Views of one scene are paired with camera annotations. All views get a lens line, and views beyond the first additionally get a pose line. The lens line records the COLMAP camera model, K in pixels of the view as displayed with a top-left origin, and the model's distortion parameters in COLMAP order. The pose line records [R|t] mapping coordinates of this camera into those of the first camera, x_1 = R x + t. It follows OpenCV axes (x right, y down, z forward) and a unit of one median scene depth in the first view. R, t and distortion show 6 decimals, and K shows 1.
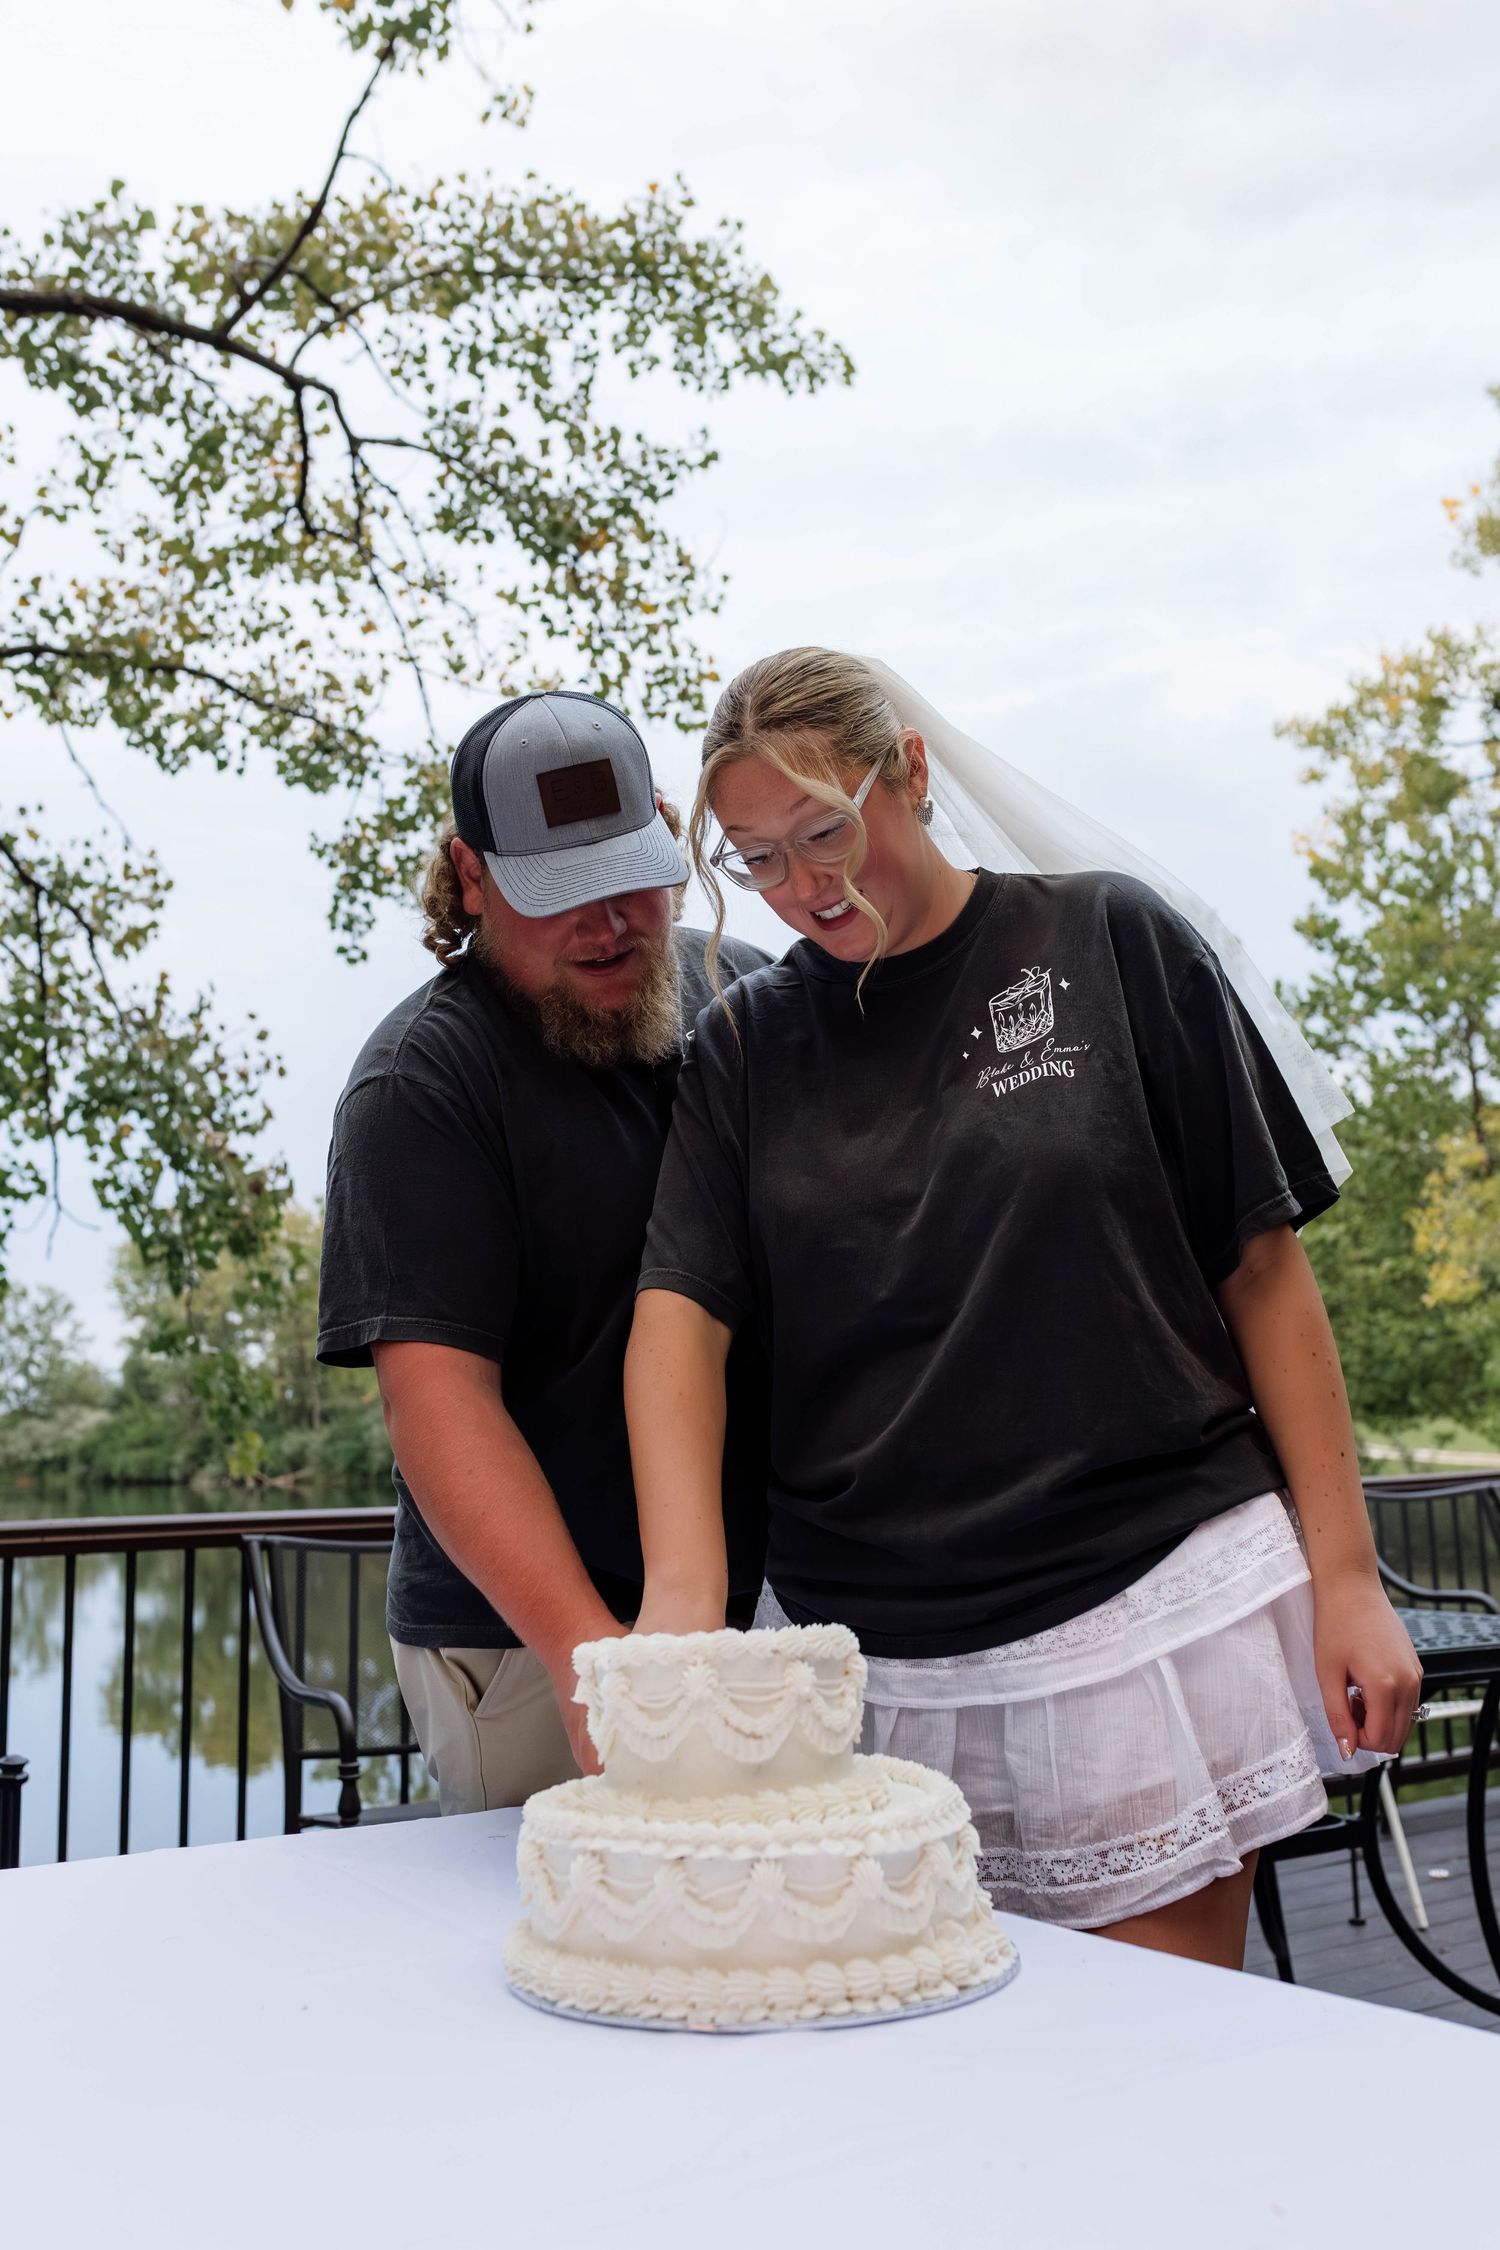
lens RADIAL K [[2198.9, 0, 765.4], [0, 2198.9, 1123.4], [0, 0, 1]] dist [0.010786, 0.000000]
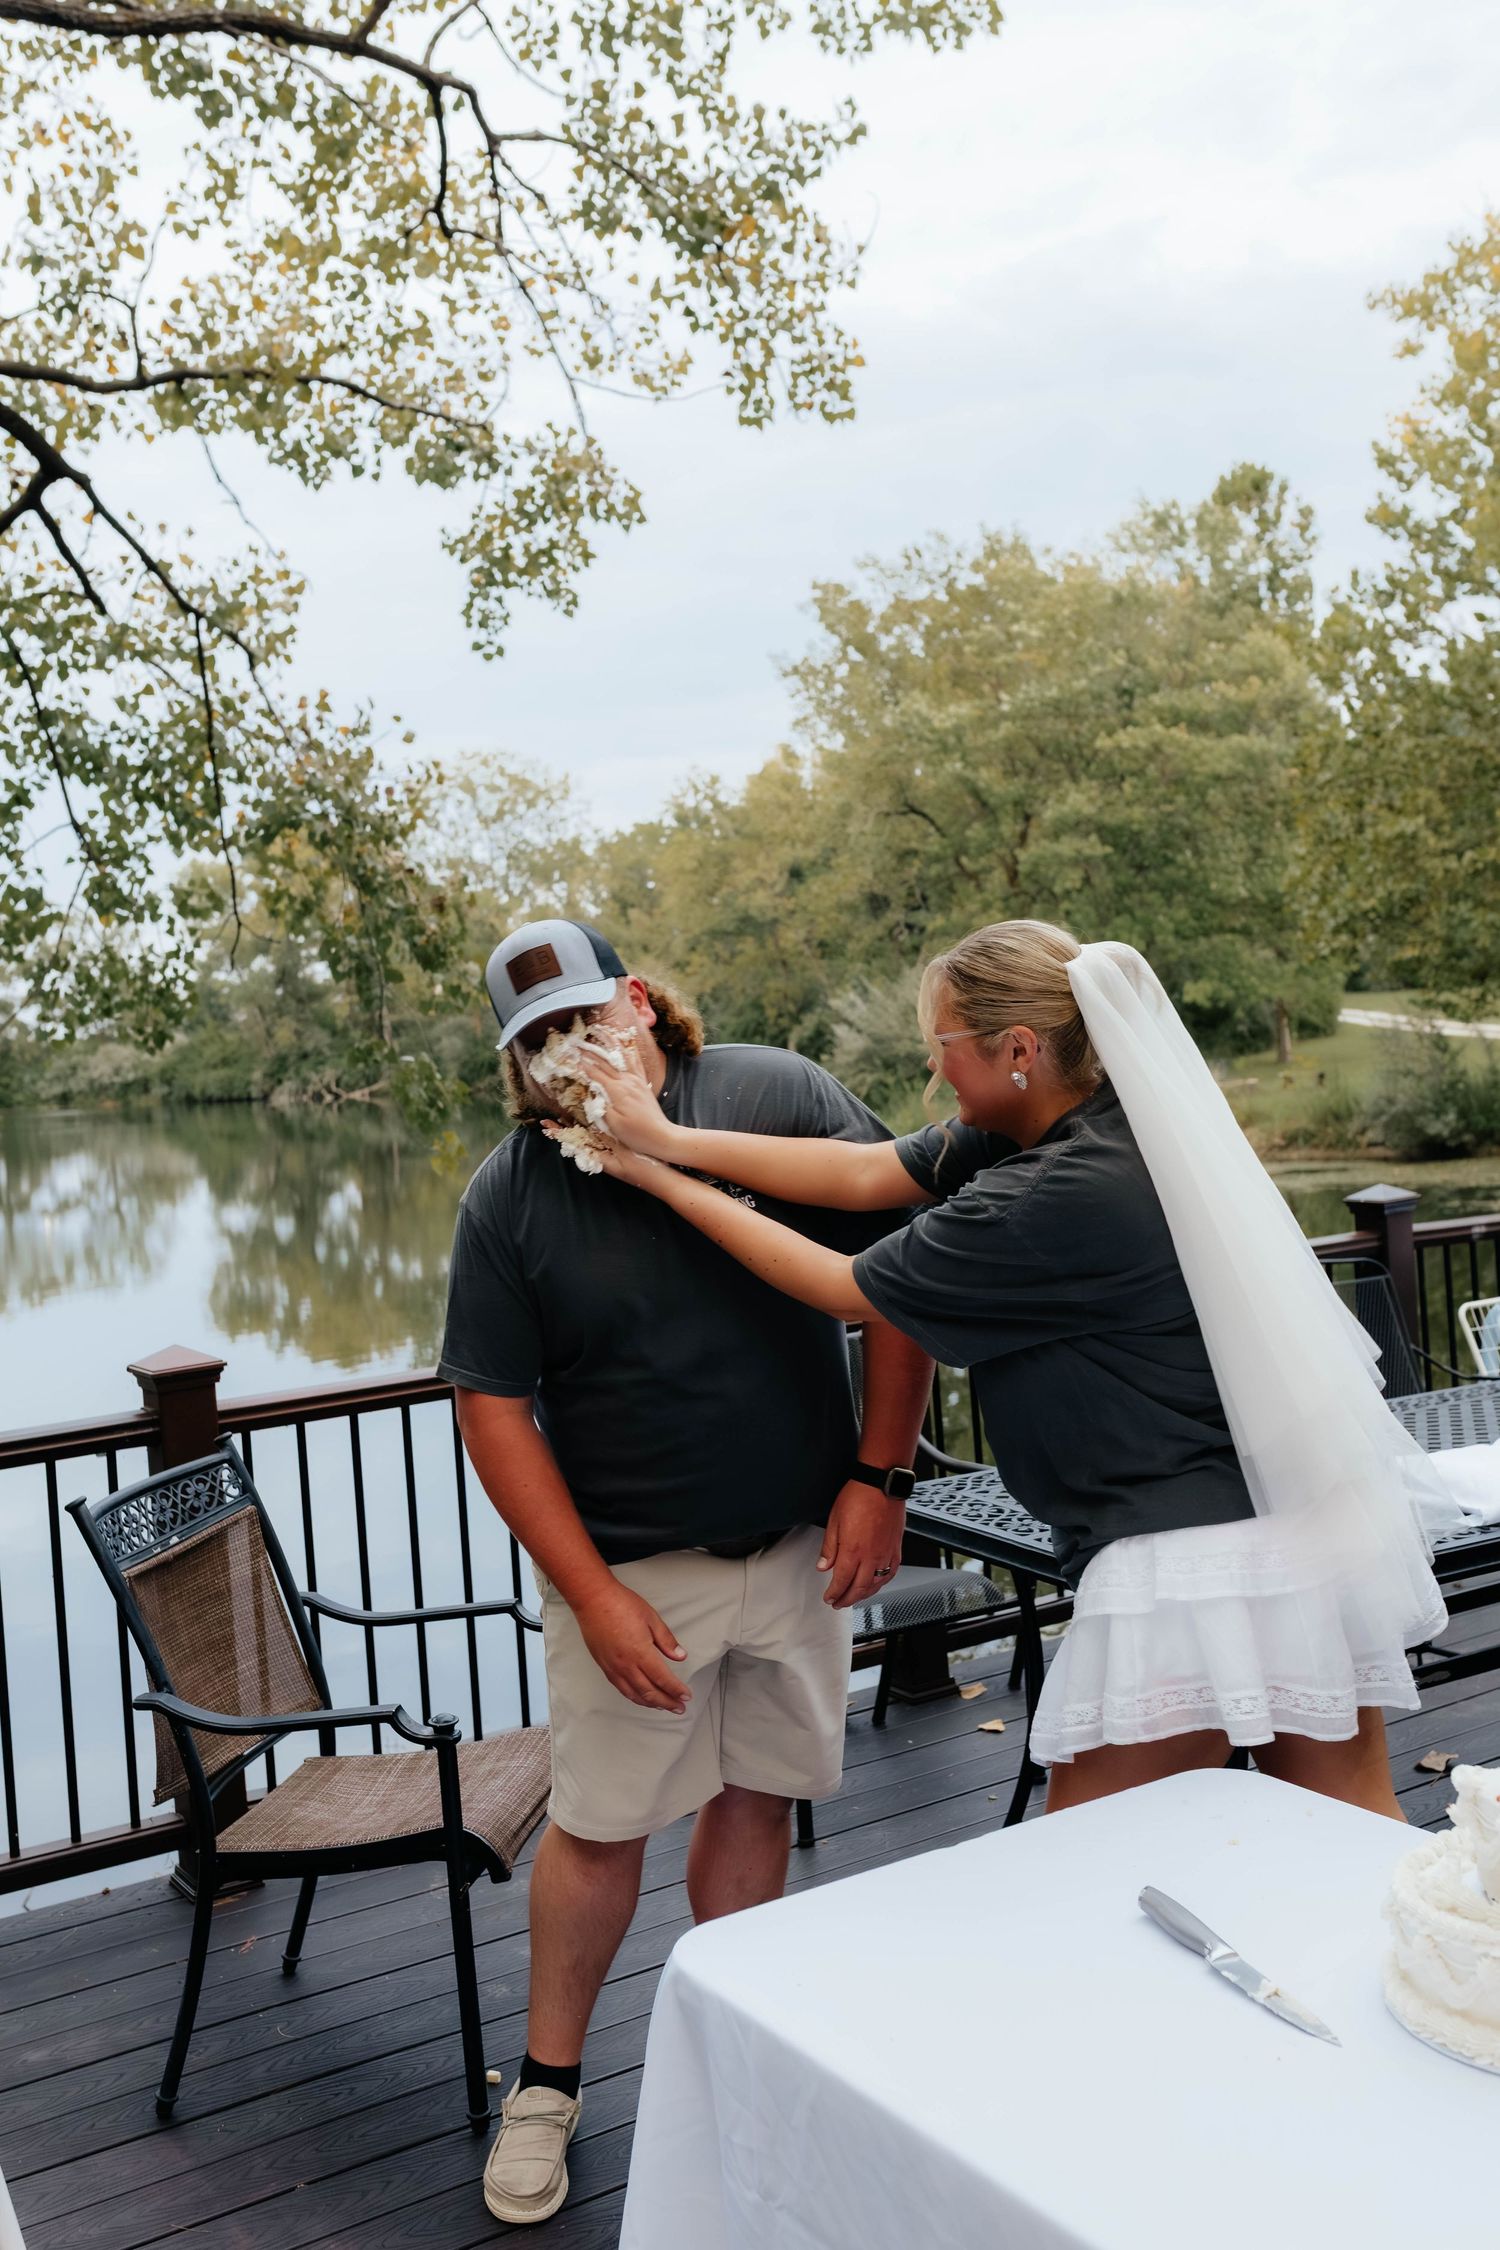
lens RADIAL K [[2198.9, 0, 683.7], [0, 2198.9, 1157.2], [0, 0, 1]] dist [0.010786, 0.000000]
pose [[0.998037, -0.043118, -0.045415, -0.073598], [0.051791, 0.976002, 0.211515, -0.068914], [0.035205, -0.213452, 0.976319, -0.041251]]
